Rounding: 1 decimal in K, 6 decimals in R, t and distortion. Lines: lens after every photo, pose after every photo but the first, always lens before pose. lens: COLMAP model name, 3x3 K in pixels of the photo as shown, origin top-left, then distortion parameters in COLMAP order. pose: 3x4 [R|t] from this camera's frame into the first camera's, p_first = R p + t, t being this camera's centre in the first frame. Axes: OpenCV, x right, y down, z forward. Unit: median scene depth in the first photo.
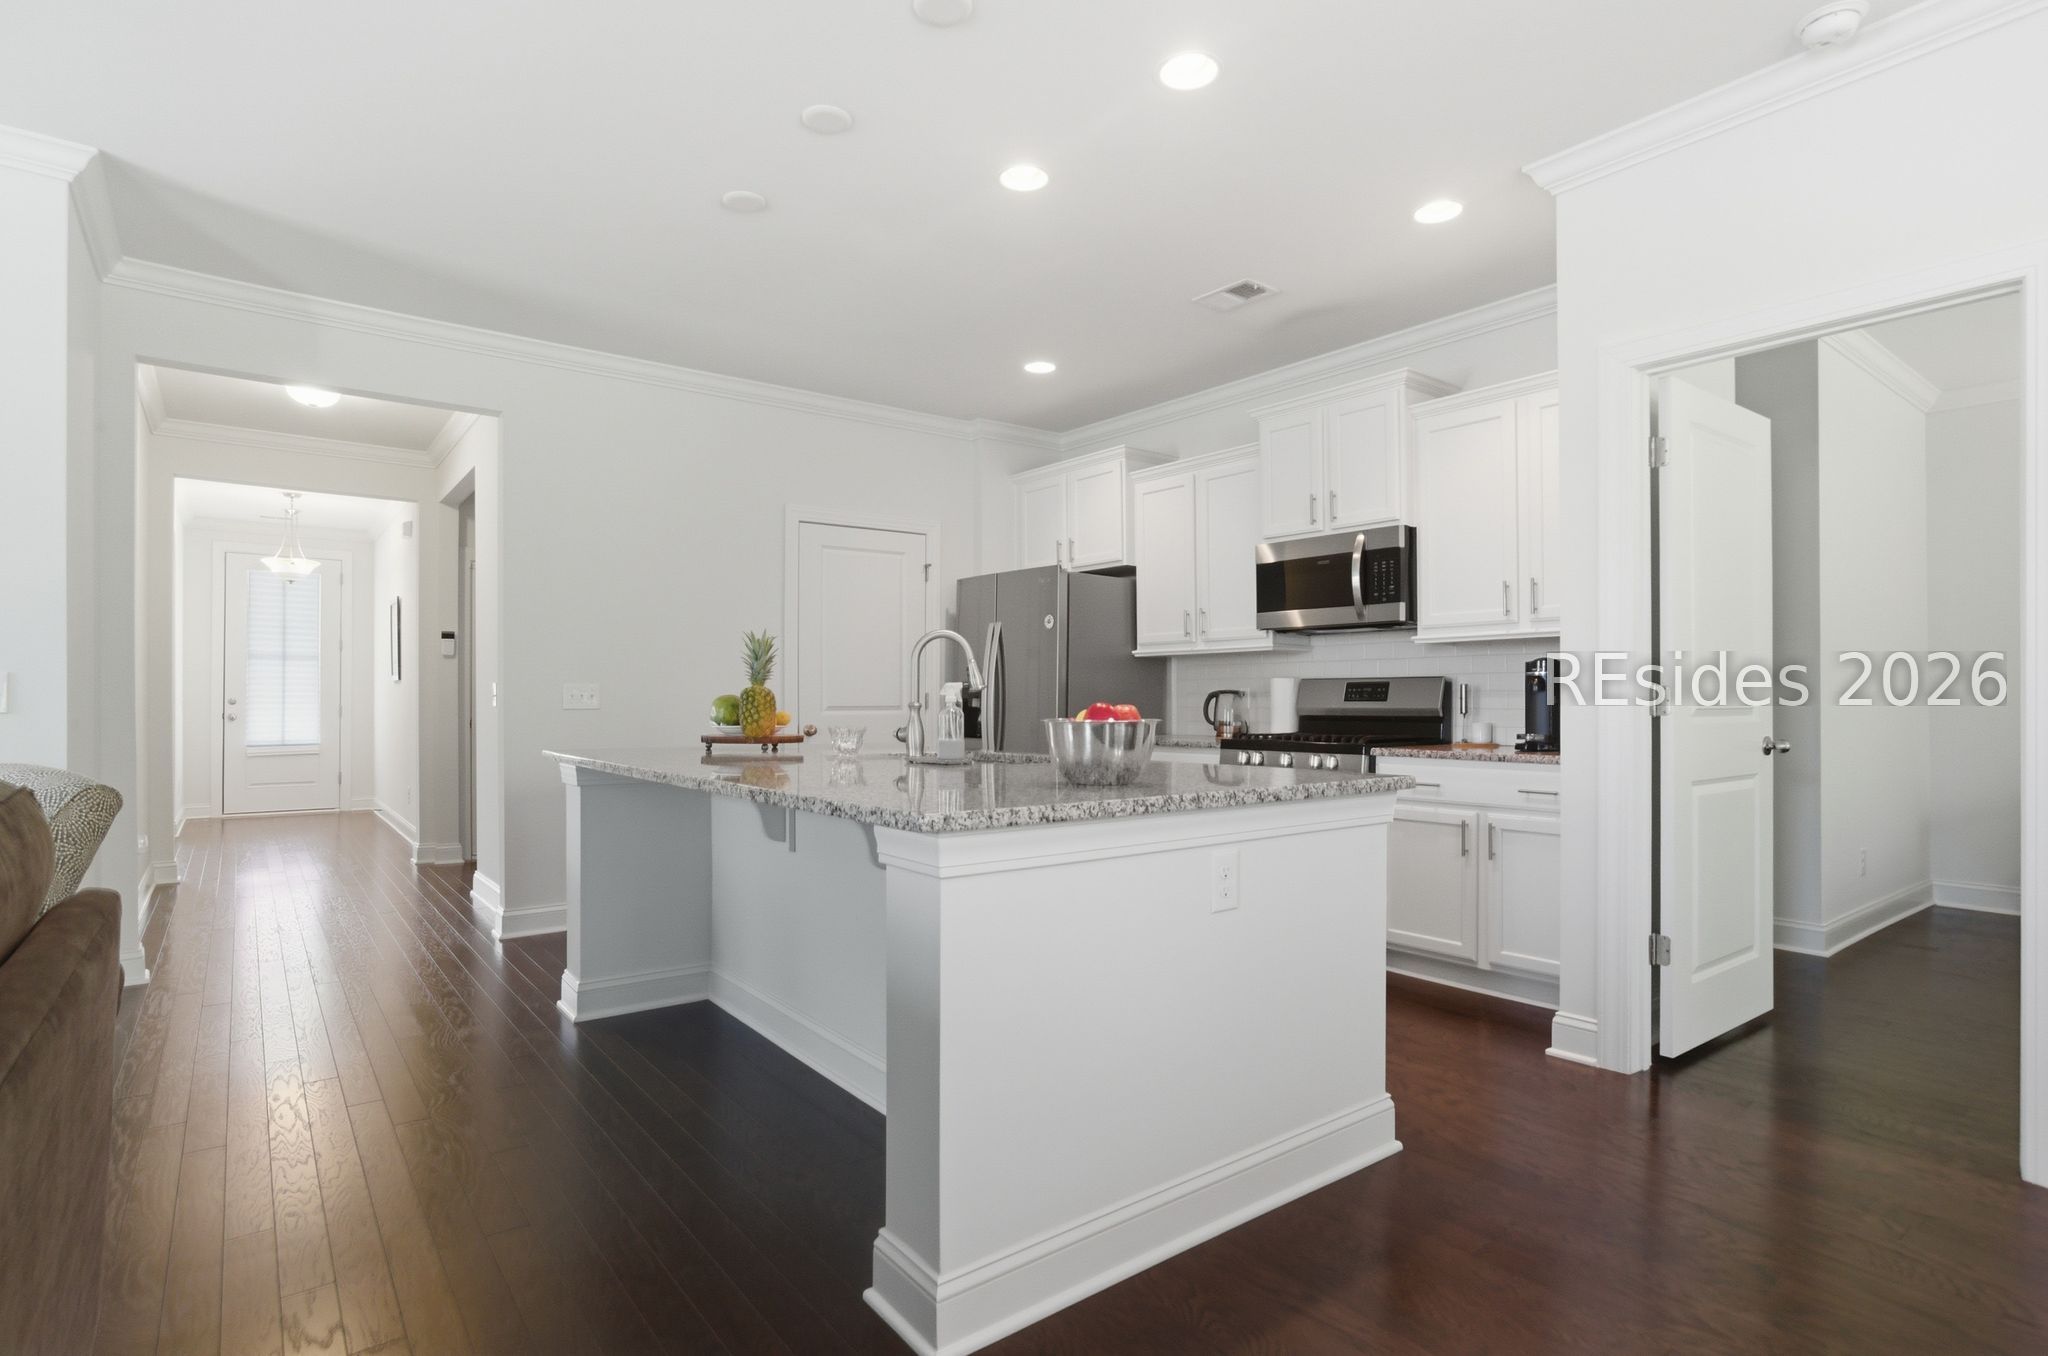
lens RADIAL K [[1026.5, 0, 1001.3], [0, 1026.5, 691.0], [0, 0, 1]] dist [0.003386, 0.000337]
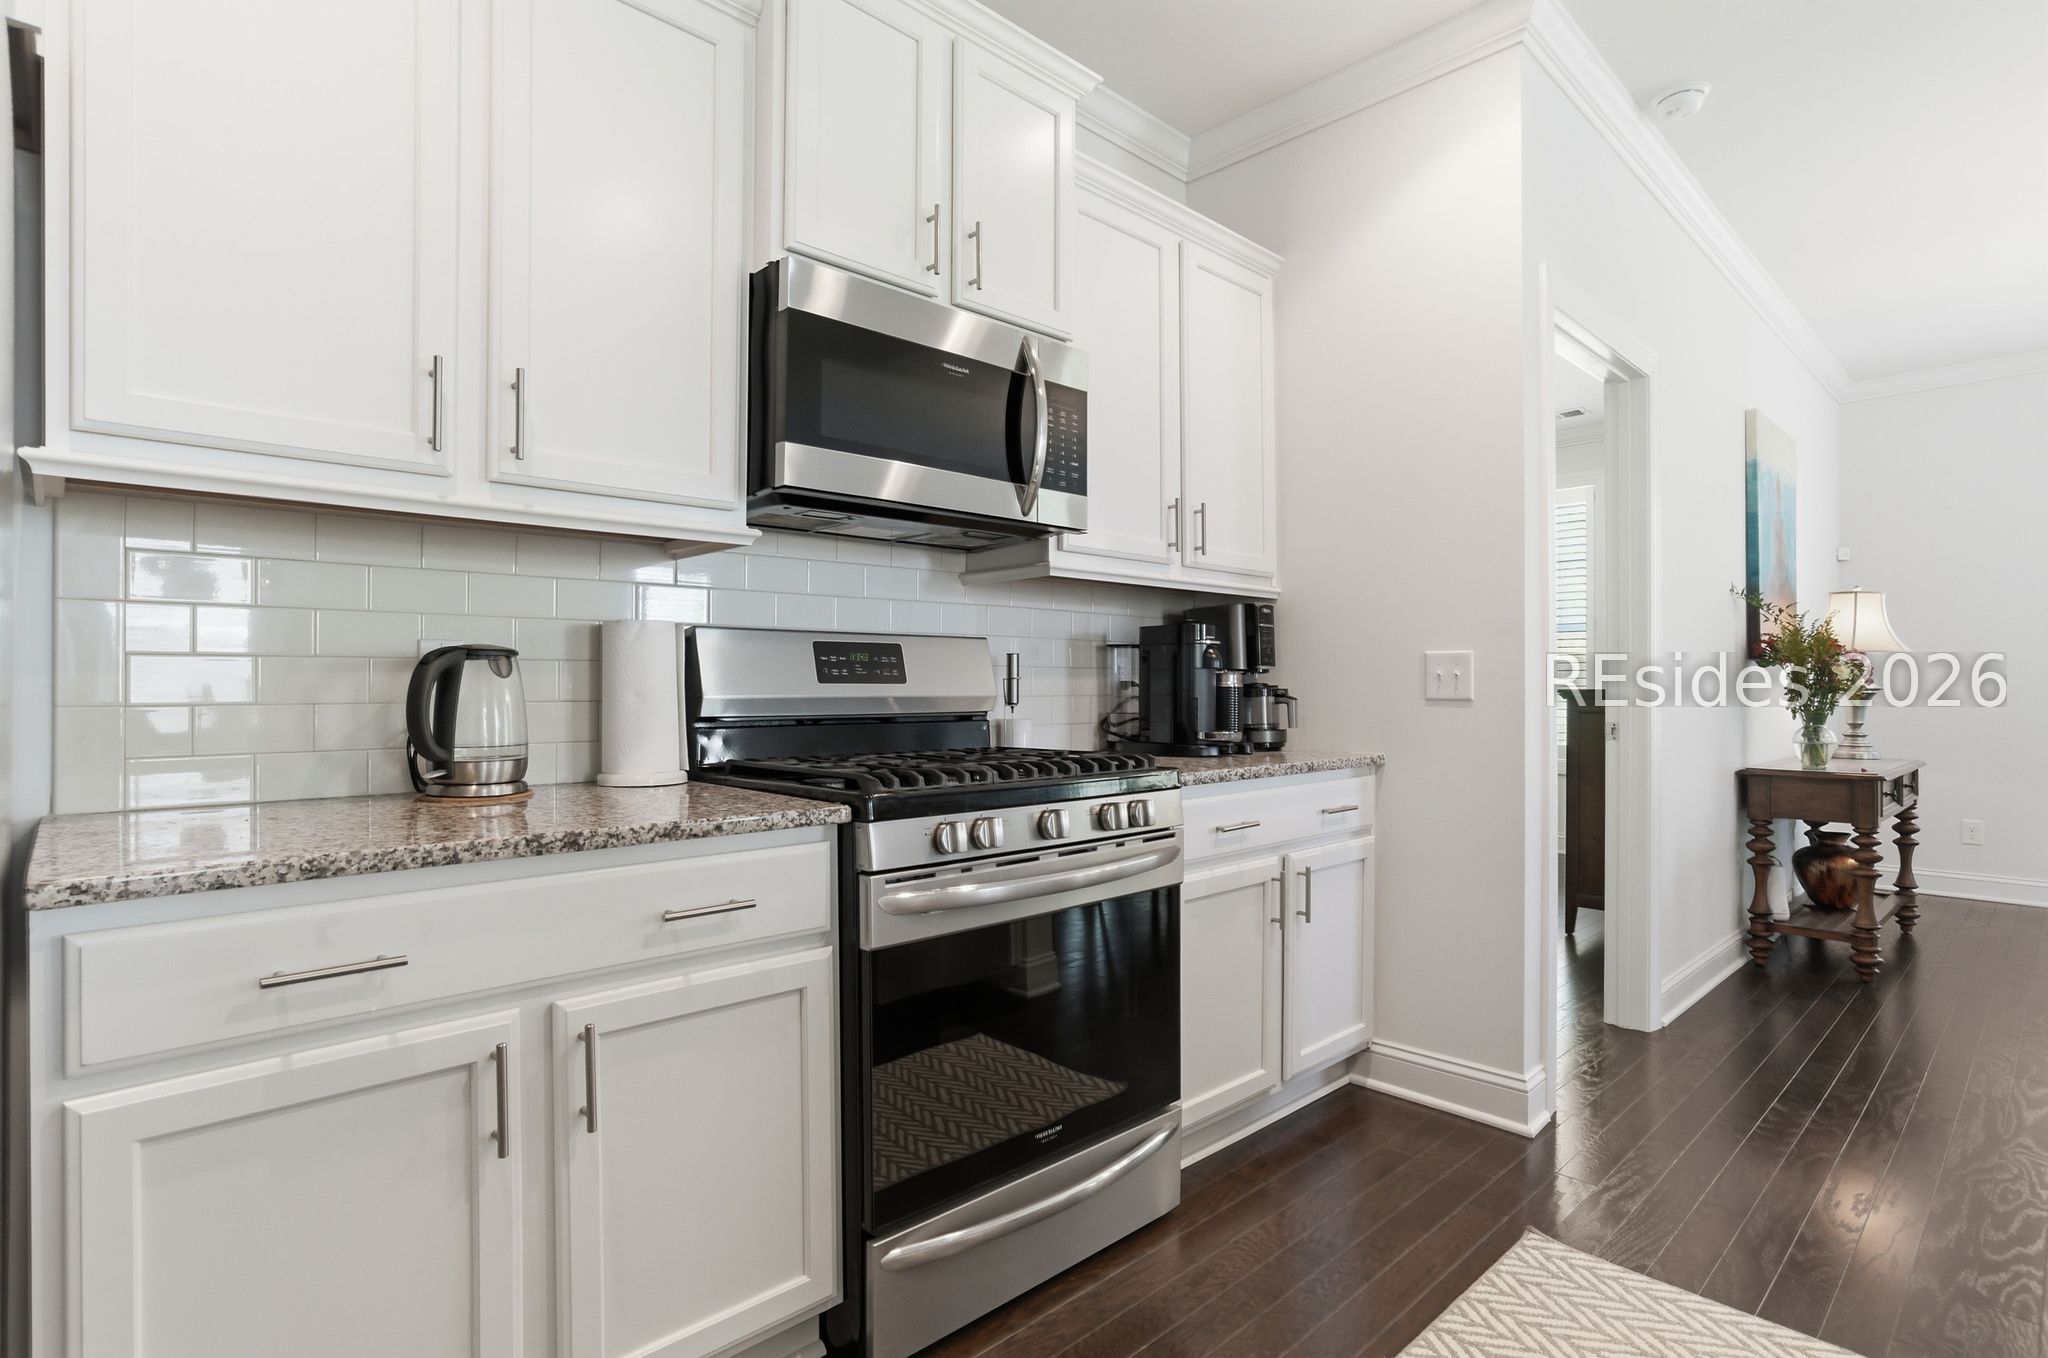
lens RADIAL K [[1017.7, 0, 1029.8], [0, 1017.7, 685.4], [0, 0, 1]] dist [-0.028968, 0.000243]
pose [[-0.114403, -0.004743, 0.993423, -0.127615], [-0.009946, 0.999944, 0.003629, 0.009340], [-0.993385, -0.009466, -0.114444, 1.045266]]
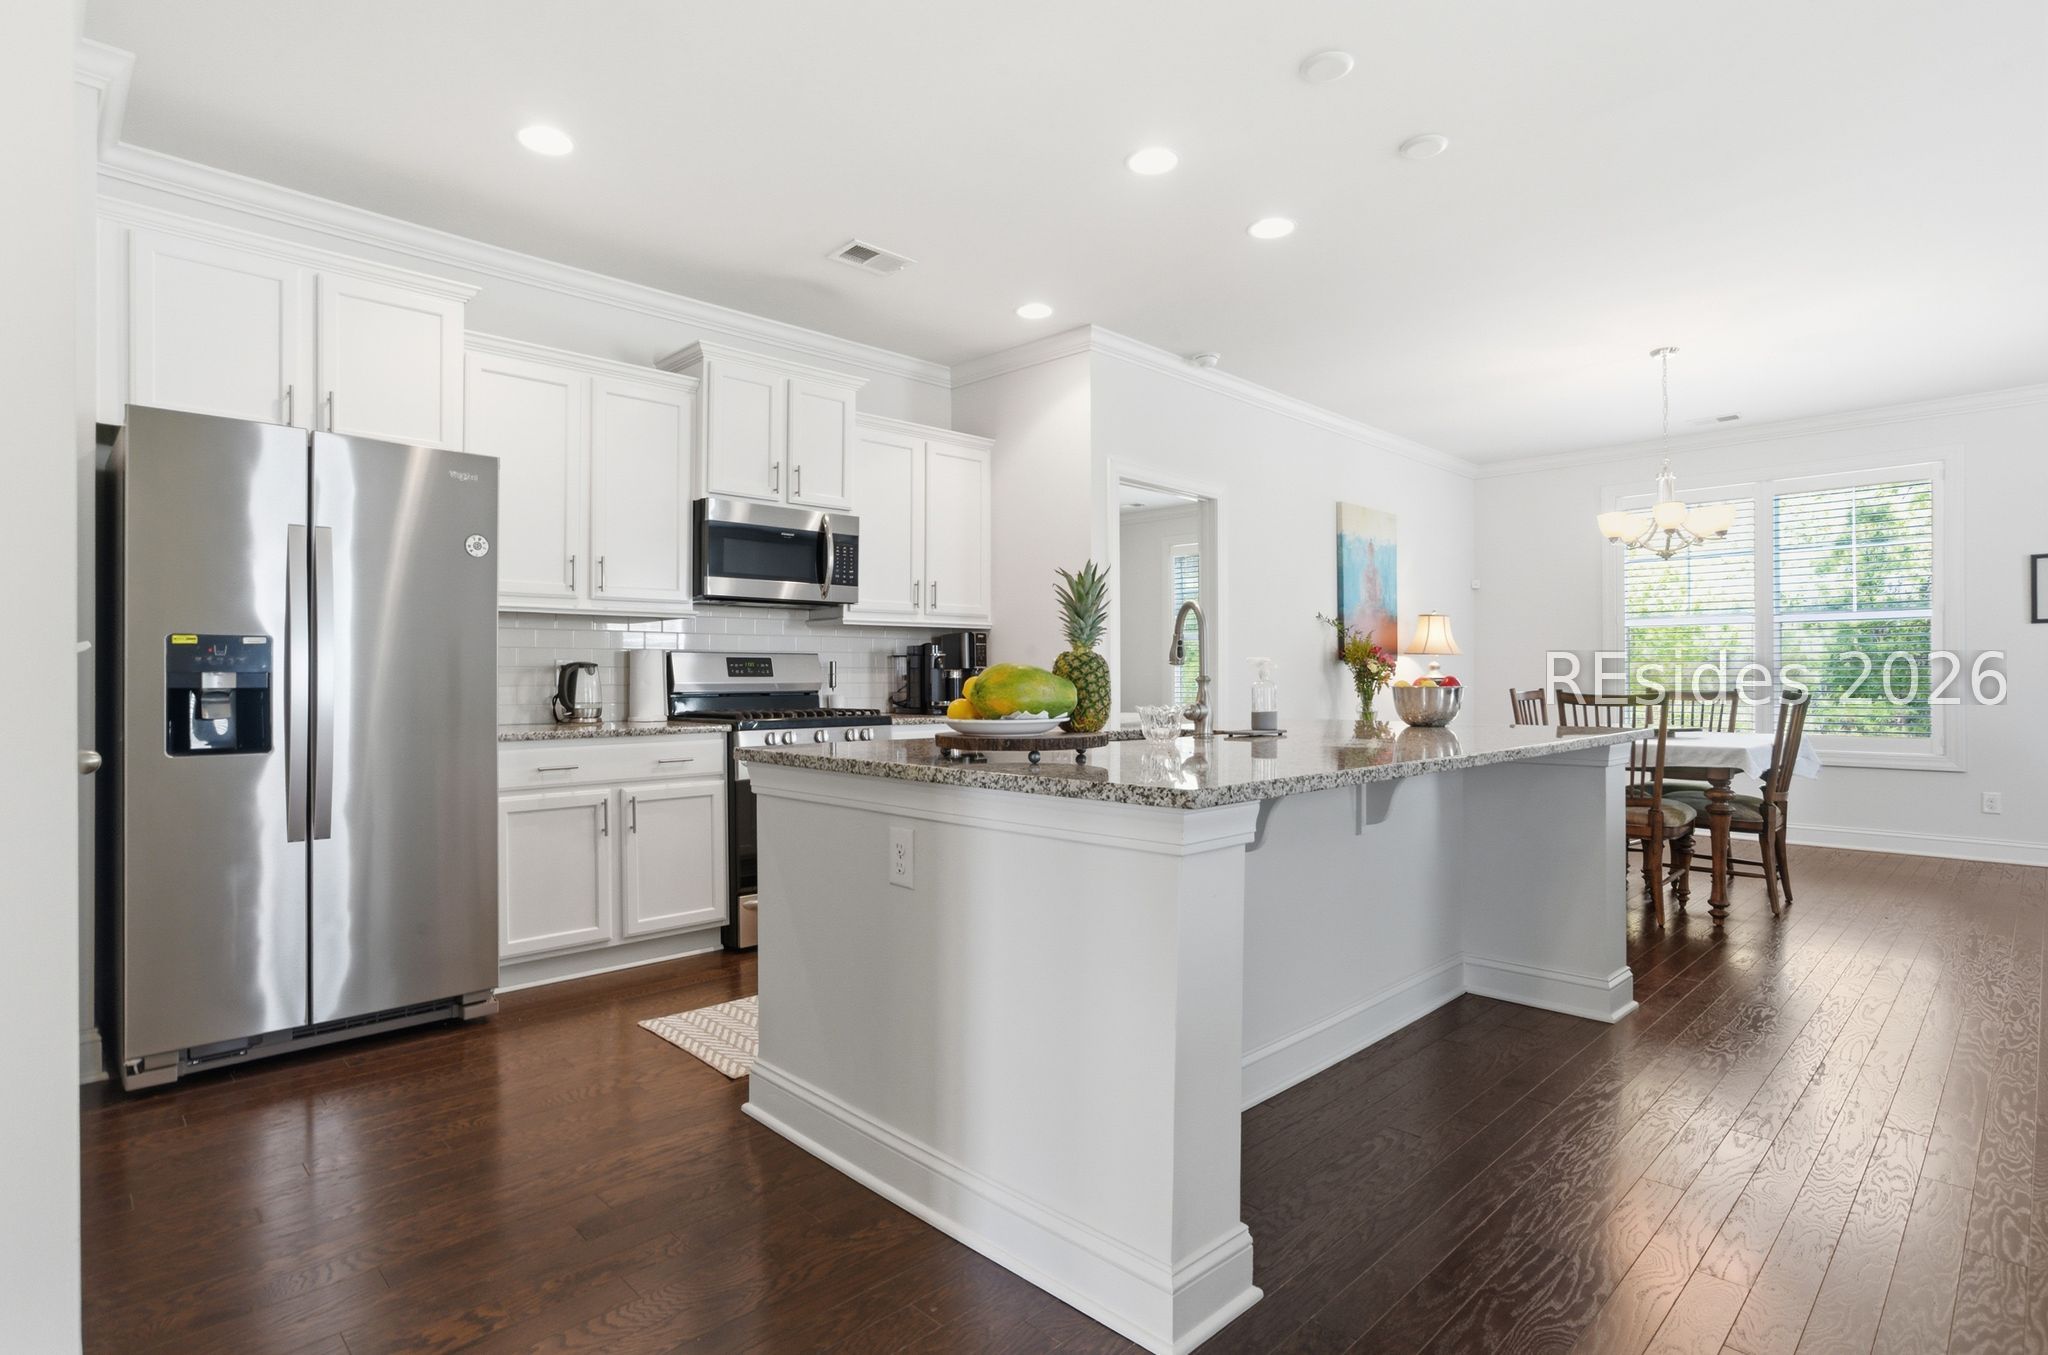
lens RADIAL K [[1013.5, 0, 1015.1], [0, 1013.5, 680.1], [0, 0, 1]] dist [-0.046616, 0.000593]
pose [[-0.120185, -0.006793, 0.992728, -0.690568], [-0.005494, 0.999966, 0.006177, 0.006300], [-0.992736, -0.004711, -0.120218, 0.924191]]
